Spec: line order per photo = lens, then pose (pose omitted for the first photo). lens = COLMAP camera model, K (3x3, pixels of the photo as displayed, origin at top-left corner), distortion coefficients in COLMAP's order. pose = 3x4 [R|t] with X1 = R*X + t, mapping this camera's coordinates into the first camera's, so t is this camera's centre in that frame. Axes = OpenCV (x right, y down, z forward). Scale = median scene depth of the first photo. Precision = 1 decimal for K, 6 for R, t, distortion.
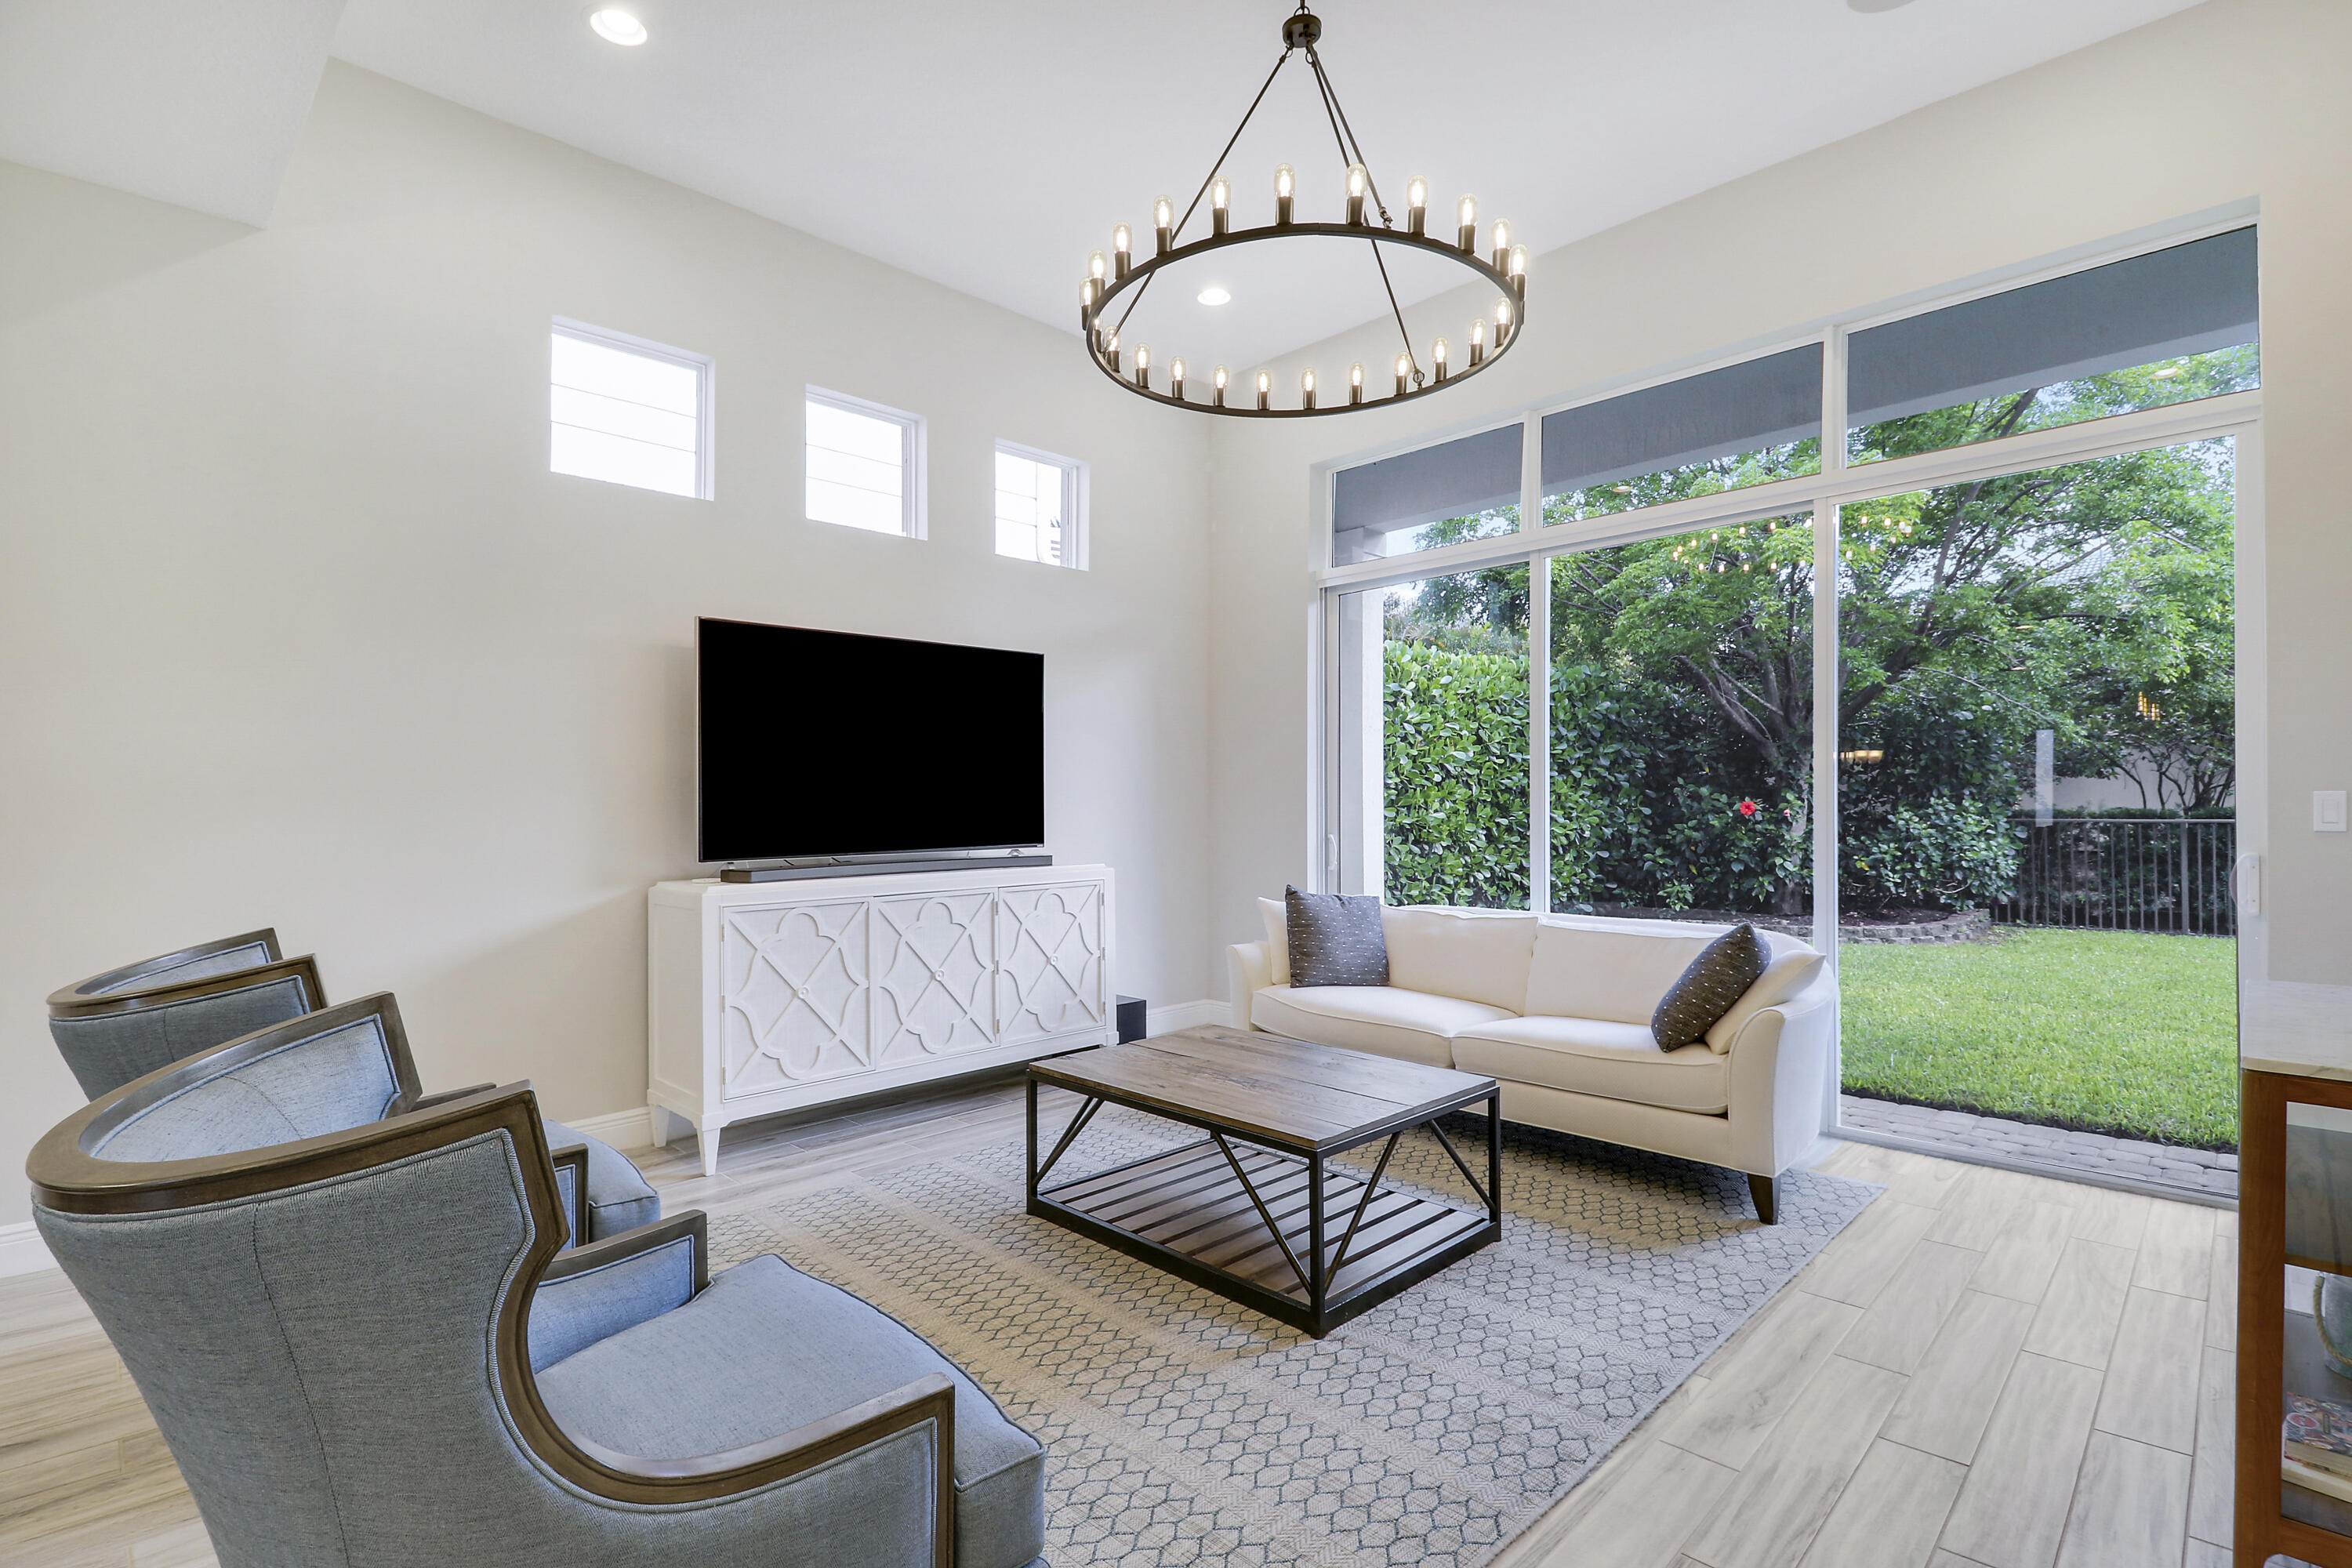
lens RADIAL K [[1102.8, 0, 1185.3], [0, 1102.8, 802.0], [0, 0, 1]] dist [0.000899, -0.011900]
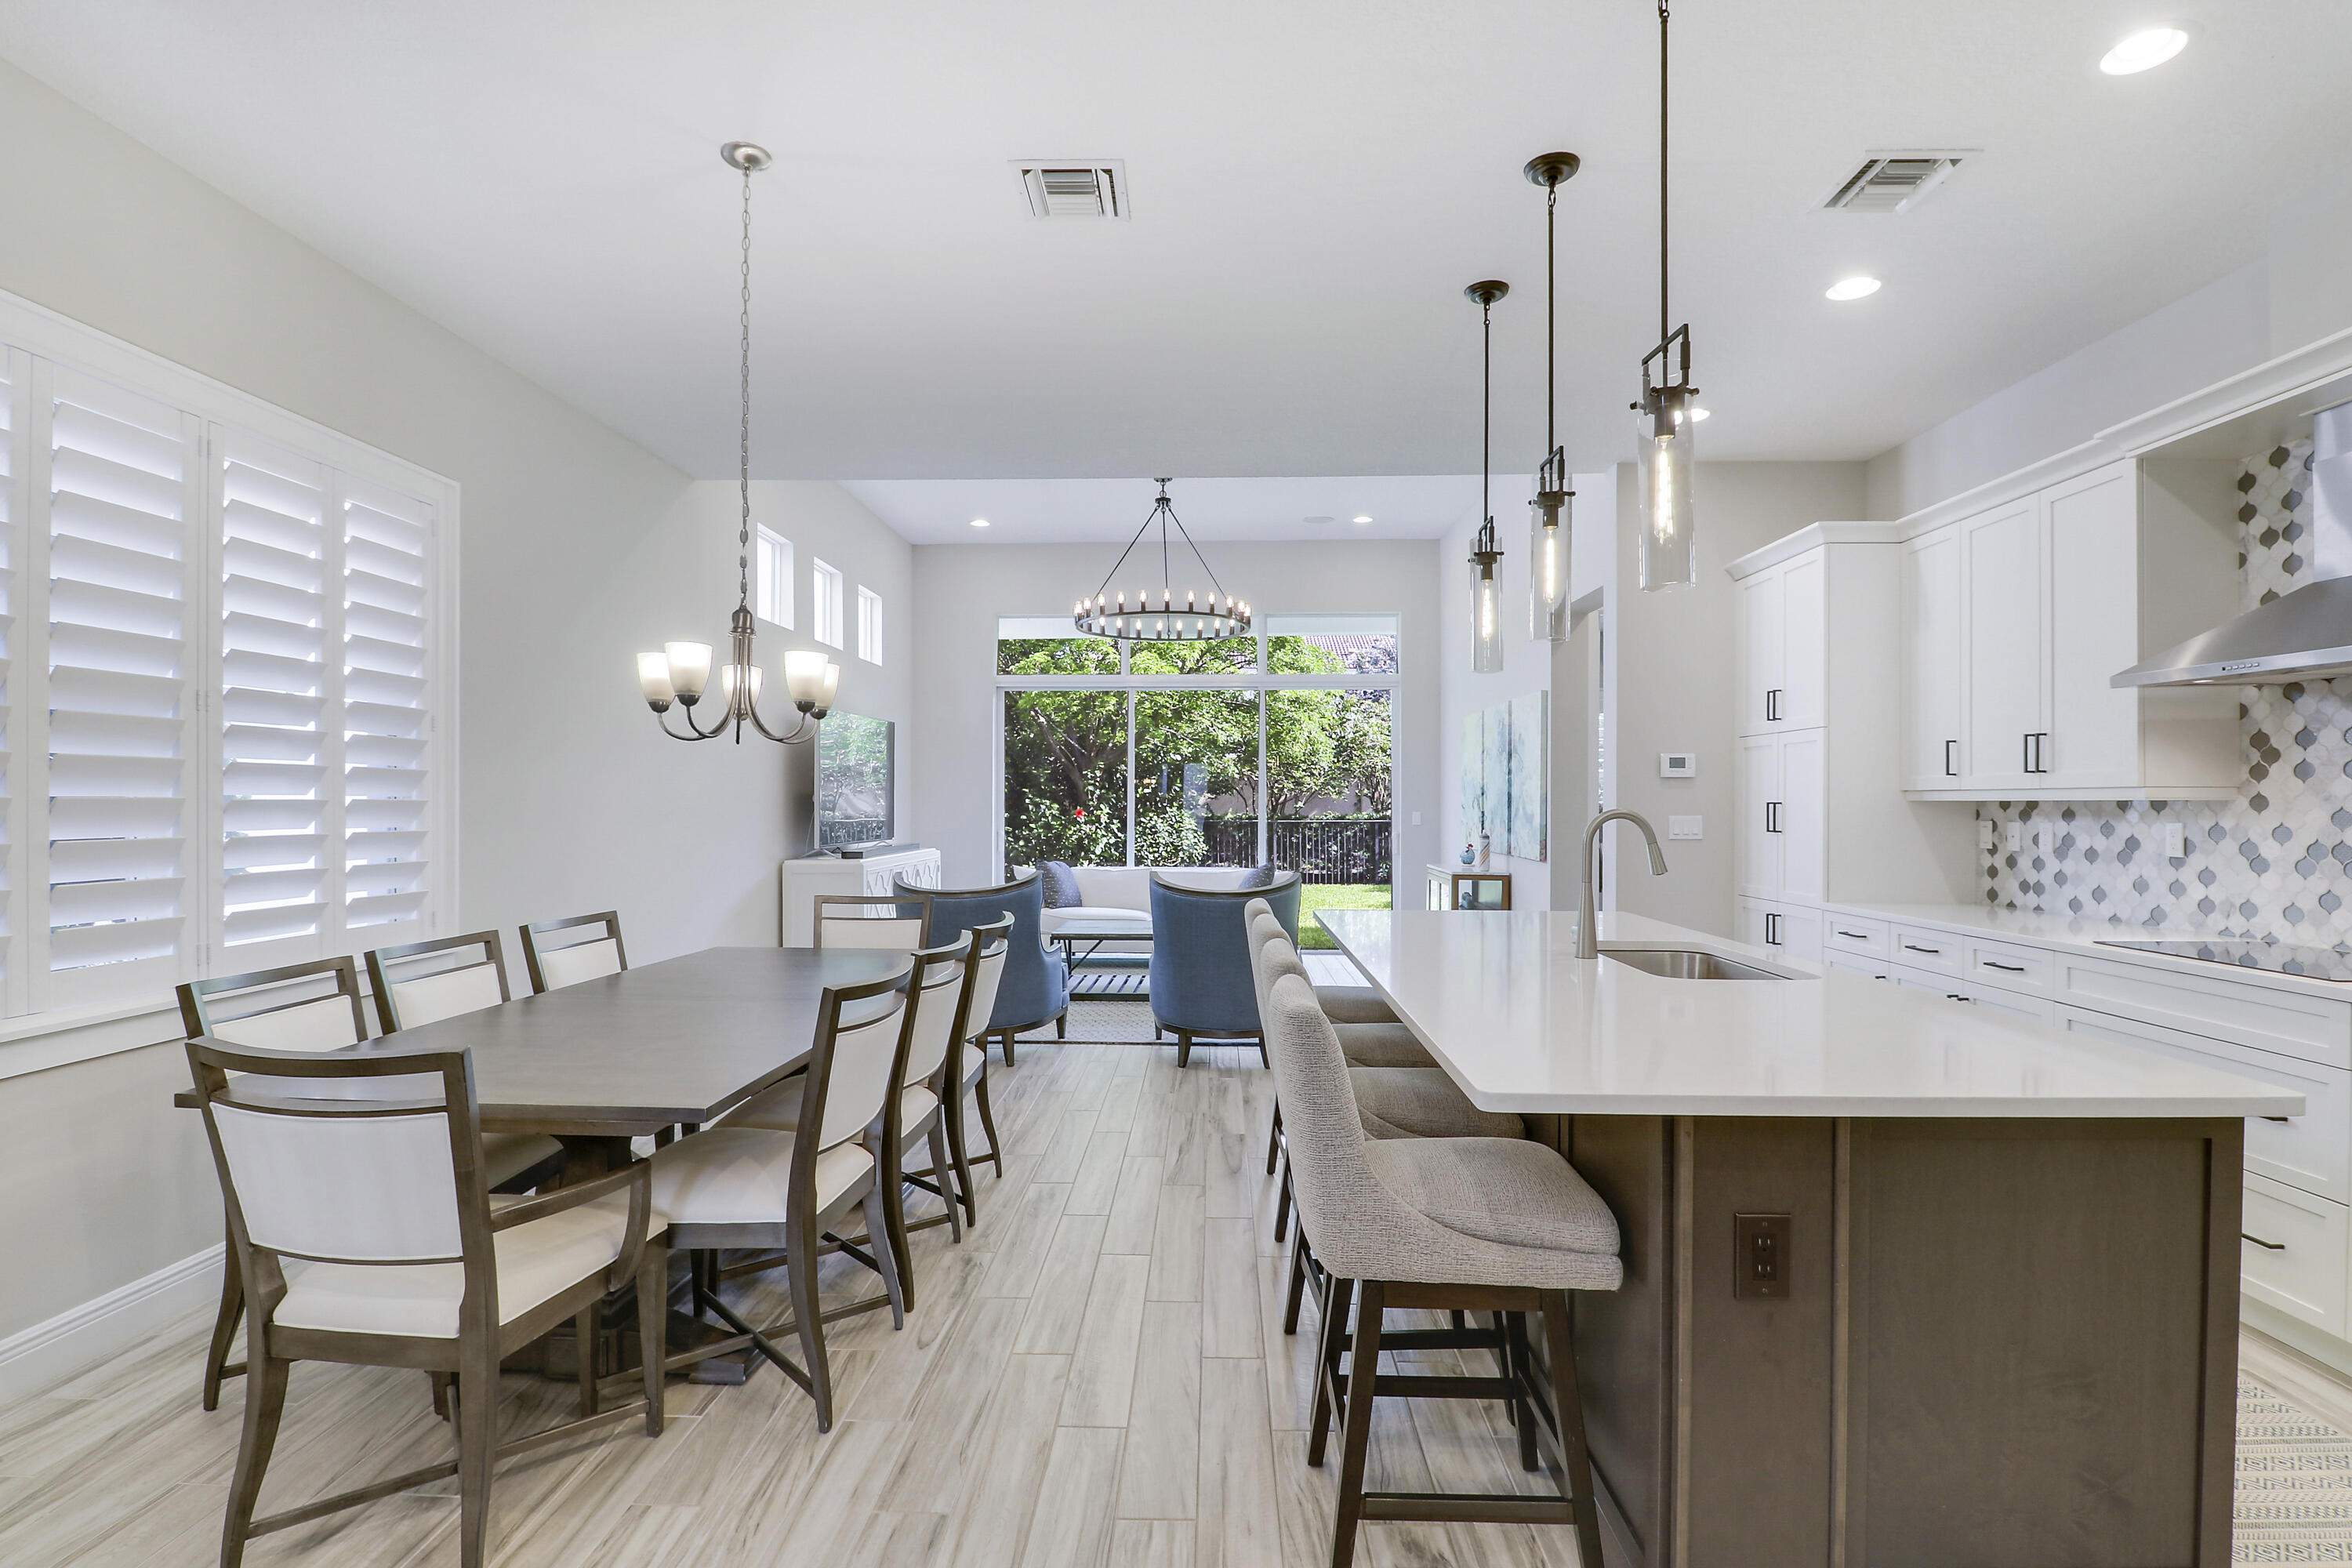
lens RADIAL K [[1120.2, 0, 1170.6], [0, 1120.2, 805.6], [0, 0, 1]] dist [-0.001309, -0.013646]
pose [[0.741450, 0.005575, 0.670985, -0.687480], [-0.006796, 0.999977, -0.000798, -0.008541], [-0.670974, -0.003968, 0.741471, -0.382624]]
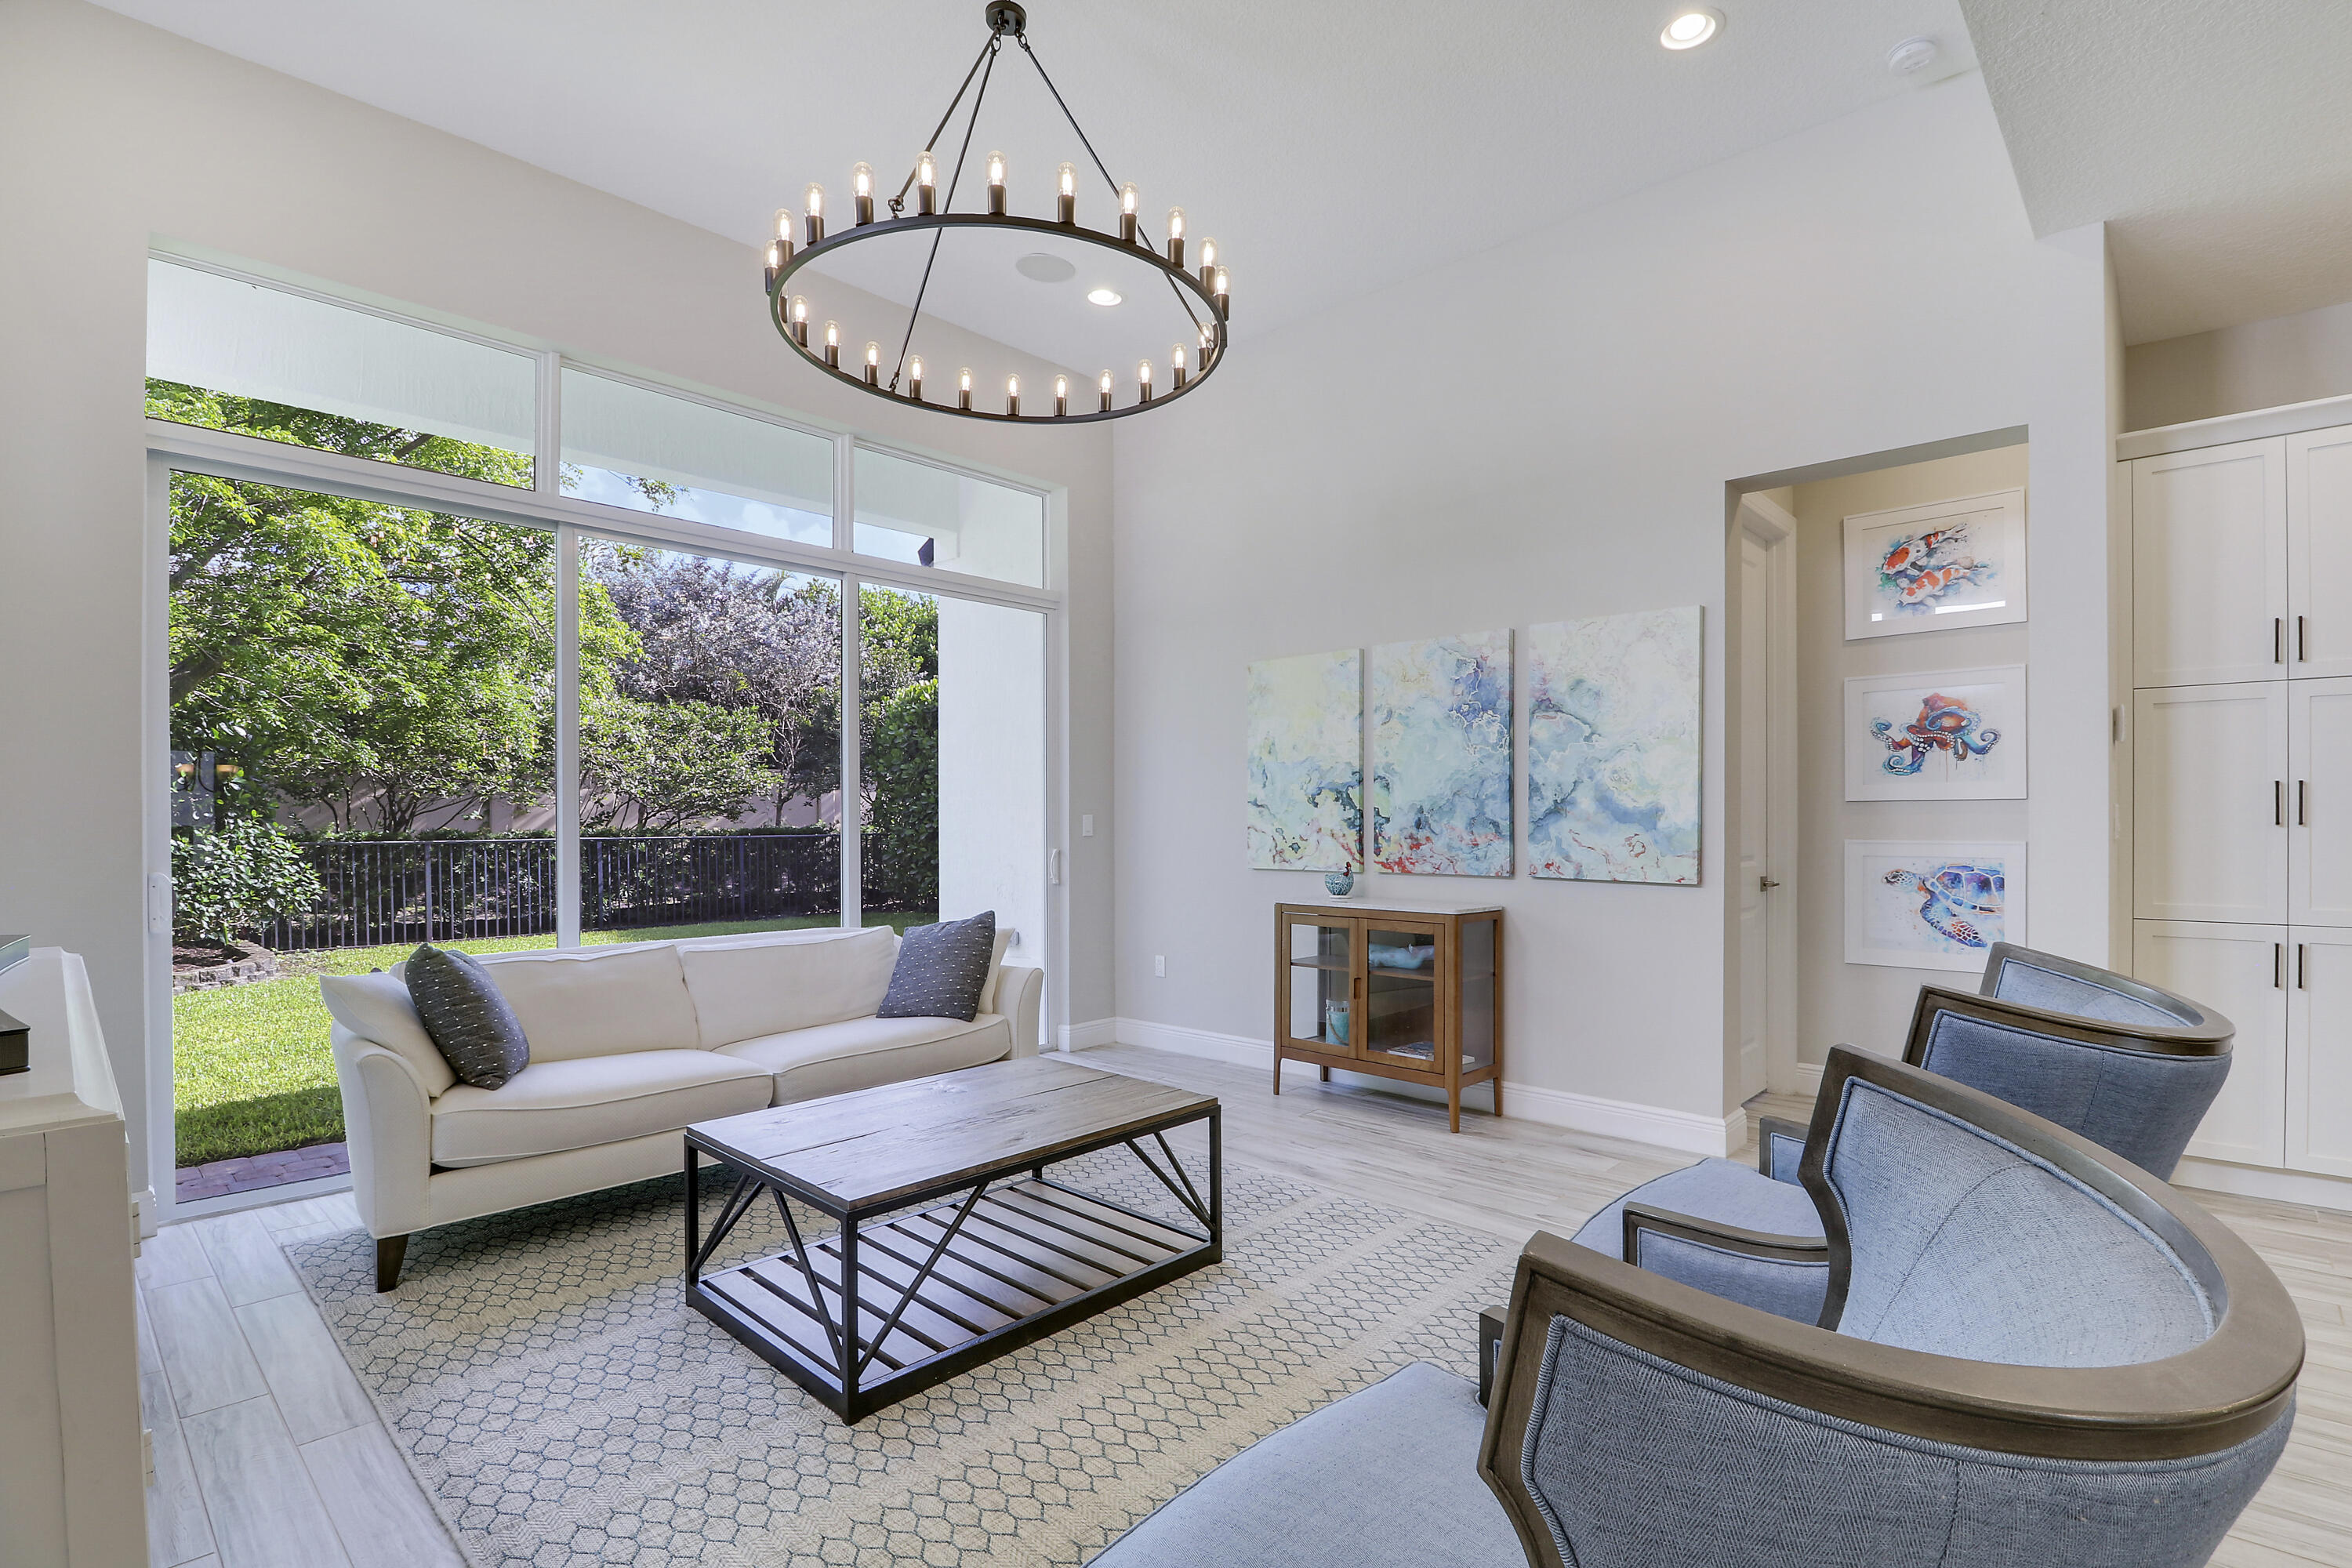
lens RADIAL K [[1093.7, 0, 1205.9], [0, 1093.7, 835.2], [0, 0, 1]] dist [-0.005245, -0.001505]
pose [[-0.042170, -0.008868, 0.999071, -0.380888], [0.002595, 0.999956, 0.008985, 0.004212], [-0.999107, 0.002972, -0.042145, 0.380599]]
